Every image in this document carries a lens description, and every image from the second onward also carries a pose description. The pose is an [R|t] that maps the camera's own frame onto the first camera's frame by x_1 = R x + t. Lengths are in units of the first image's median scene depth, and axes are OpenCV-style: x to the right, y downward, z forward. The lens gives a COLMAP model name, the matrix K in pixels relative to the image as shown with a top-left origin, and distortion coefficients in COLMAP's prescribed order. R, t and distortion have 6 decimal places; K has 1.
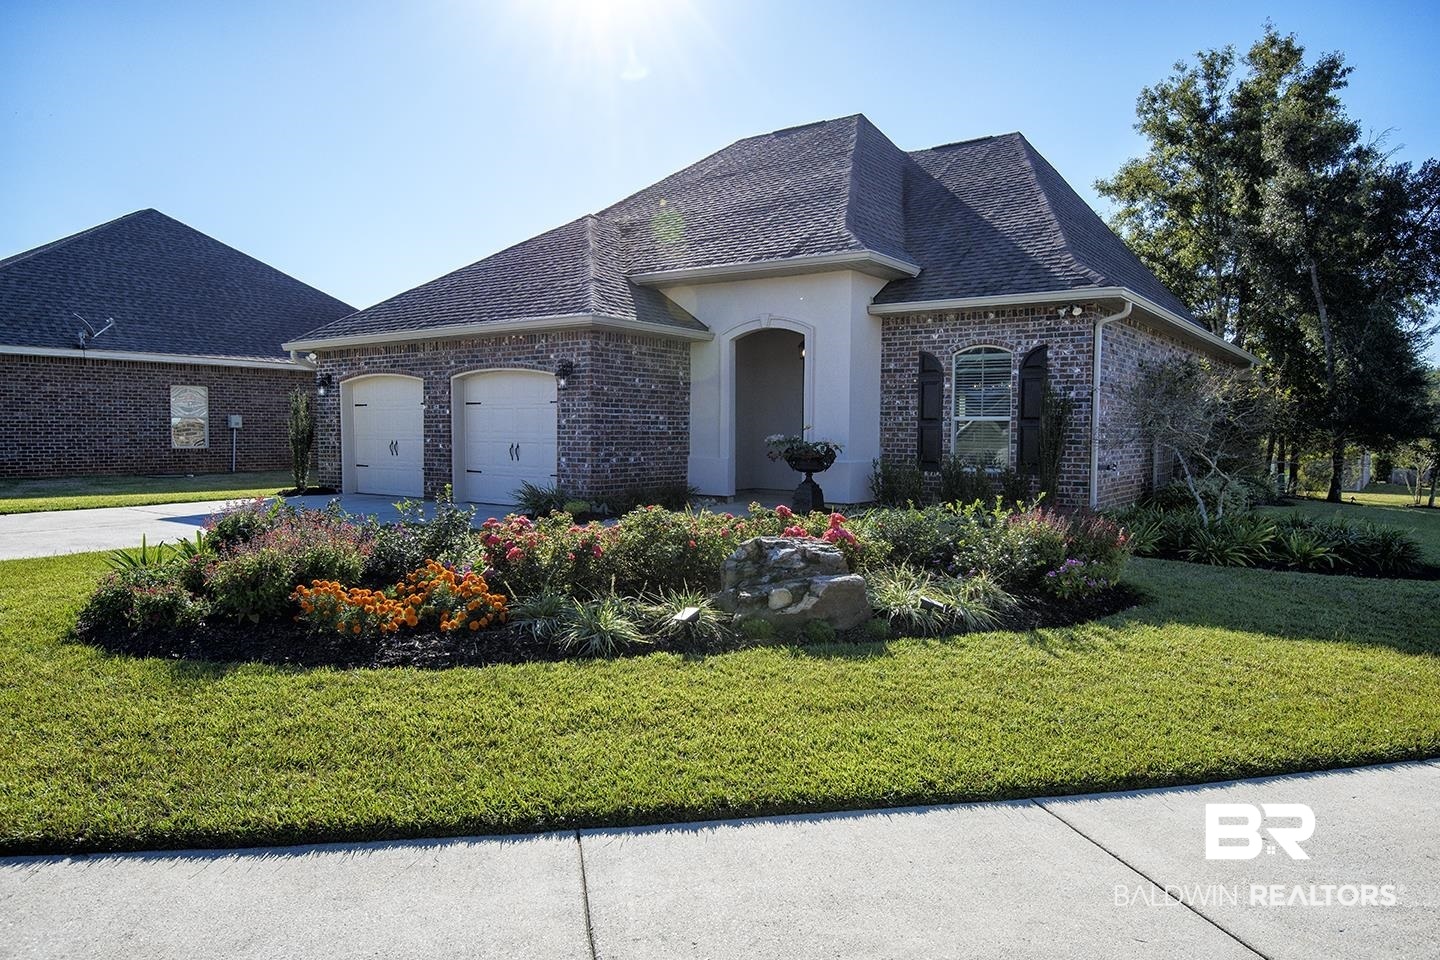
lens RADIAL K [[994.2, 0, 720.0], [0, 994.2, 480.0], [0, 0, 1]] dist [0.032075, -0.000288]
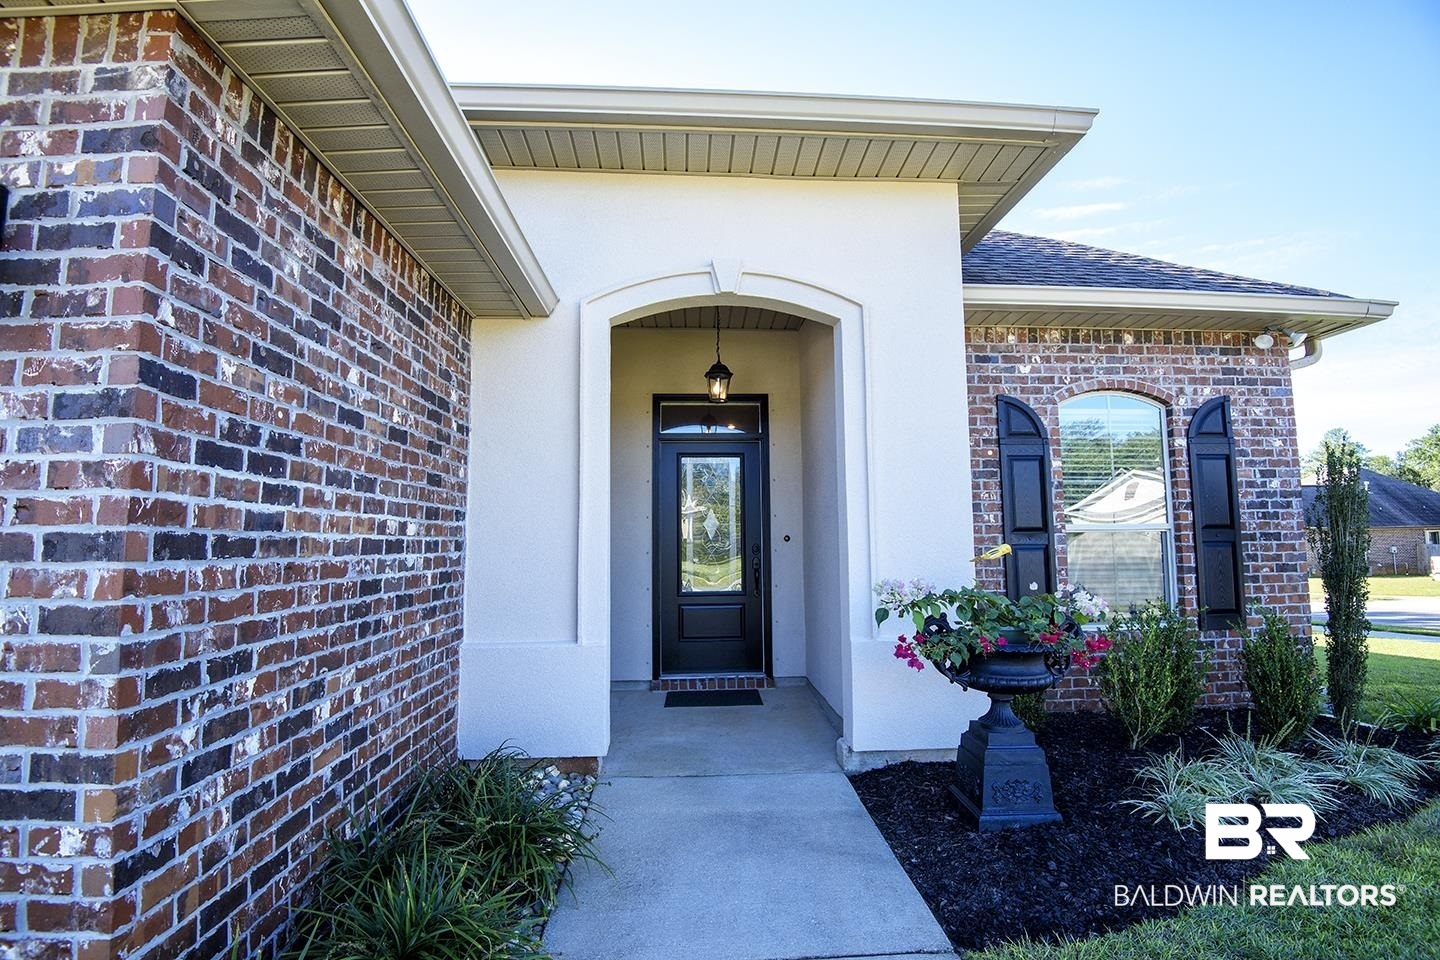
lens RADIAL K [[669.2, 0, 721.2], [0, 669.2, 477.7], [0, 0, 1]] dist [-0.044012, -0.000277]
pose [[0.768266, 0.047899, 0.638337, -0.120302], [0.046060, 0.990475, -0.129758, -0.051207], [-0.638472, 0.129090, 0.758742, 0.846729]]
